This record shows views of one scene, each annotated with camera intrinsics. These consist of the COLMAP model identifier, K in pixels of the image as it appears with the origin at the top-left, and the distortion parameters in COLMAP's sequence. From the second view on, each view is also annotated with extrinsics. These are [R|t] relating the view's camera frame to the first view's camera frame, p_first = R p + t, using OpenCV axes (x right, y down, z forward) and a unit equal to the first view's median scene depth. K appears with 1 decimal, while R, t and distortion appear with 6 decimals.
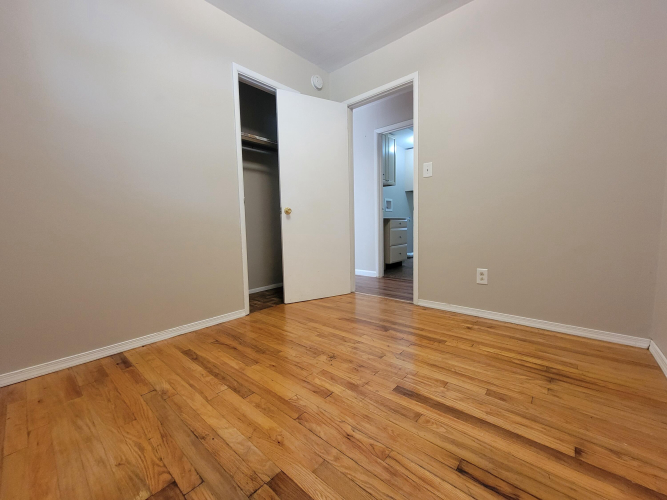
lens RADIAL K [[277.8, 0, 330.9], [0, 277.8, 247.8], [0, 0, 1]] dist [-0.000621, -0.000231]
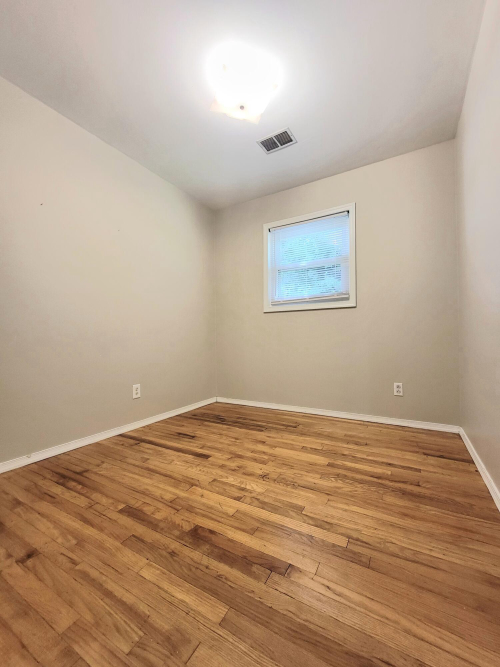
lens RADIAL K [[277.8, 0, 250.0], [0, 277.8, 333.5], [0, 0, 1]] dist [-0.000621, -0.000231]
pose [[-0.979278, 0.027833, -0.200599, 0.257068], [0.014525, 0.997613, 0.067508, -0.197154], [0.201999, 0.063195, -0.977345, 2.089023]]
